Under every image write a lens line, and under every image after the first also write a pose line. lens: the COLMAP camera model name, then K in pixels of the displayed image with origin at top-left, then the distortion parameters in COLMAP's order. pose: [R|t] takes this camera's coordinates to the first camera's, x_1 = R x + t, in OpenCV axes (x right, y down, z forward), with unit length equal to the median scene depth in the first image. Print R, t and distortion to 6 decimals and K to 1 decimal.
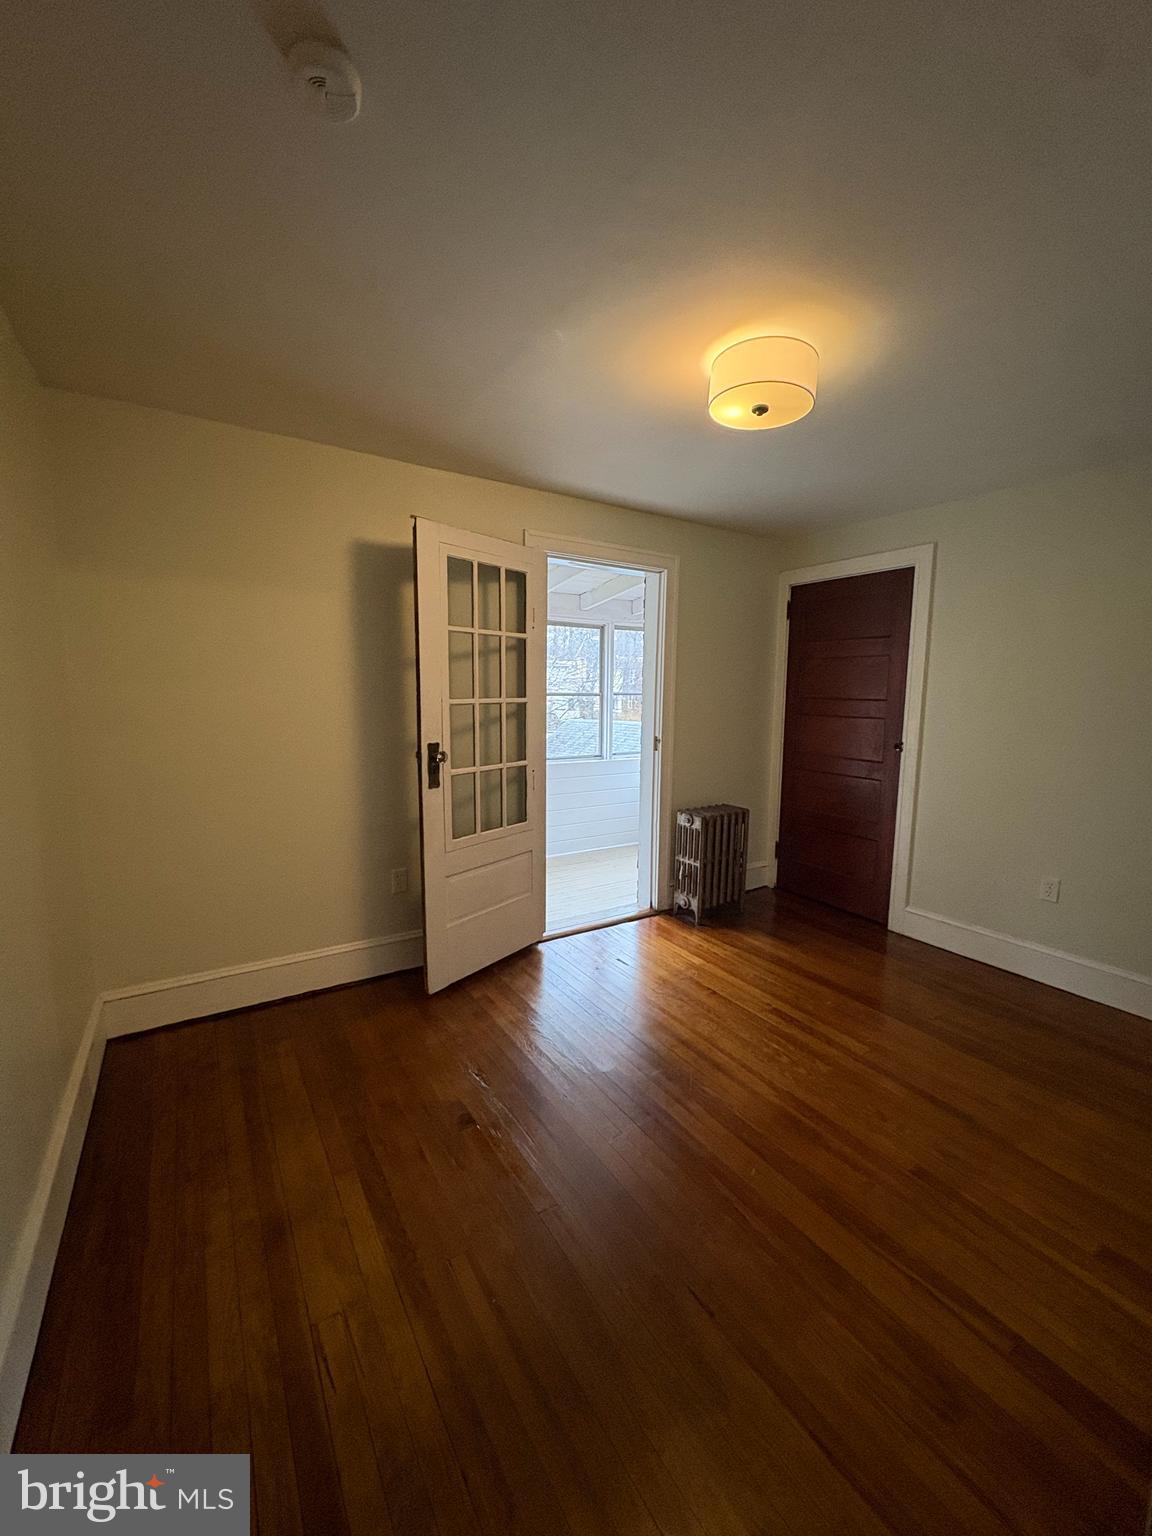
lens RADIAL K [[608.6, 0, 574.9], [0, 608.6, 767.5], [0, 0, 1]] dist [0.001545, -0.000106]
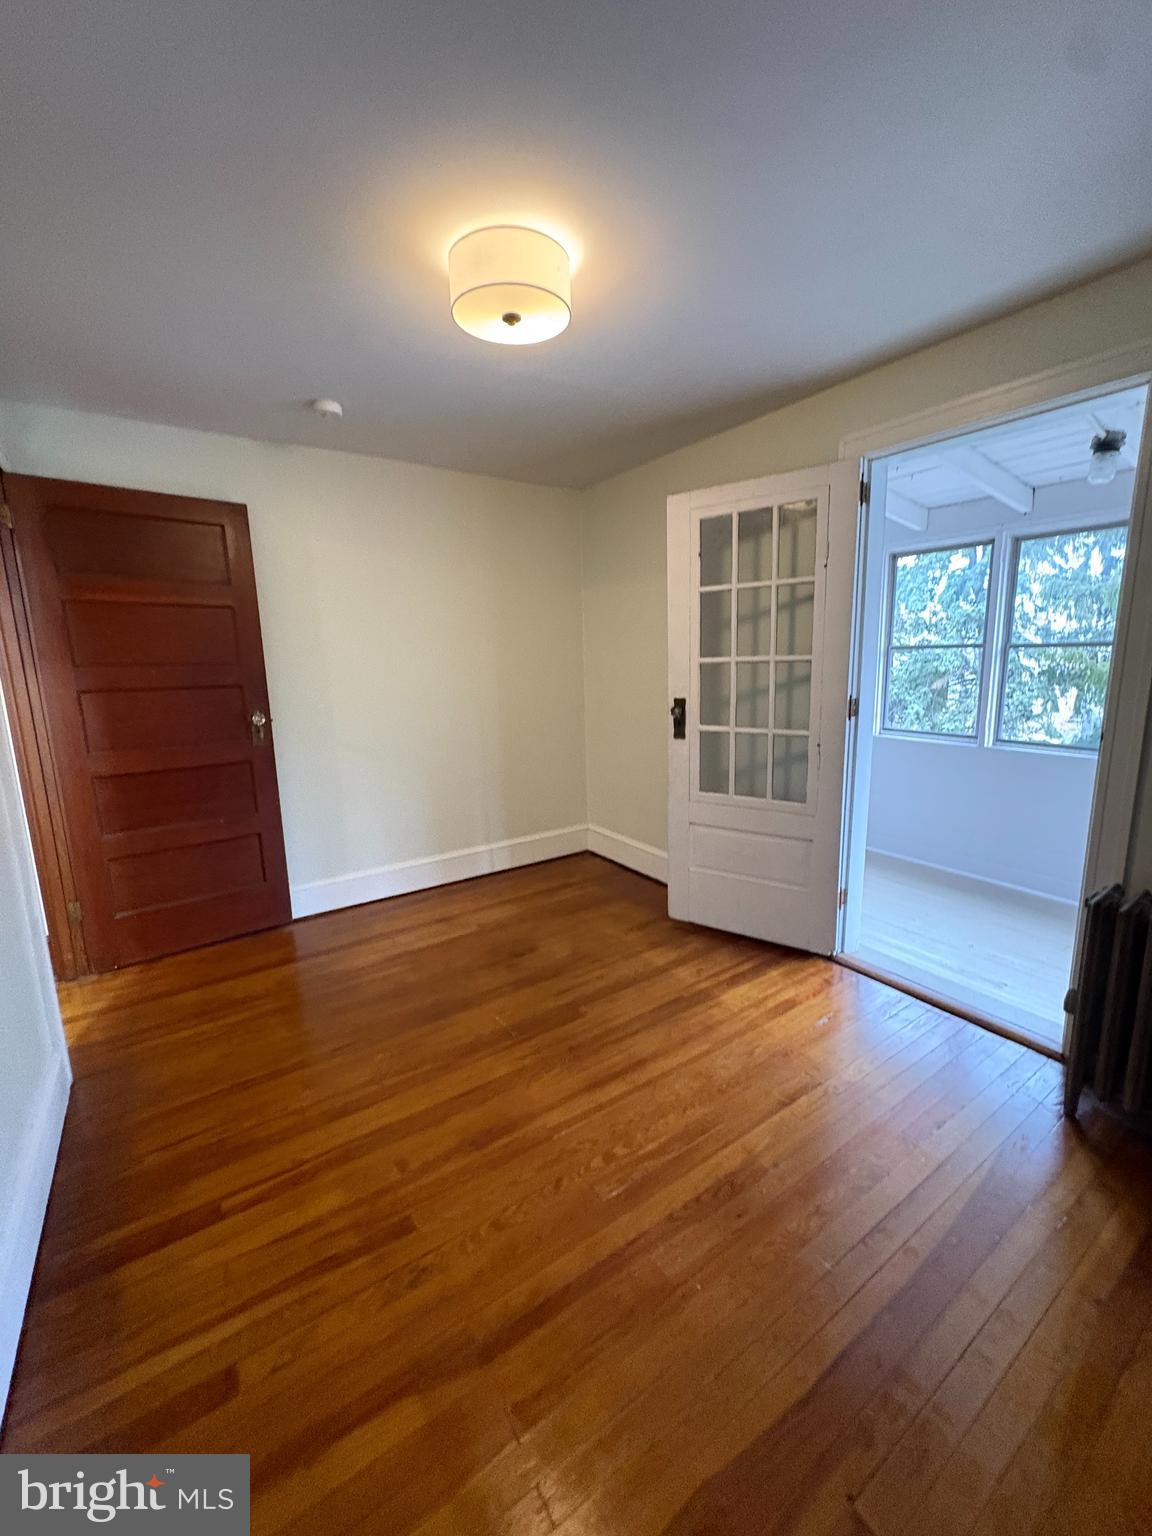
lens RADIAL K [[608.6, 0, 574.9], [0, 608.6, 767.5], [0, 0, 1]] dist [0.001545, -0.000106]
pose [[0.029898, 0.166110, -0.985654, 0.885782], [-0.108393, 0.980818, 0.162007, -0.075227], [0.993658, 0.101994, 0.047329, 0.775761]]
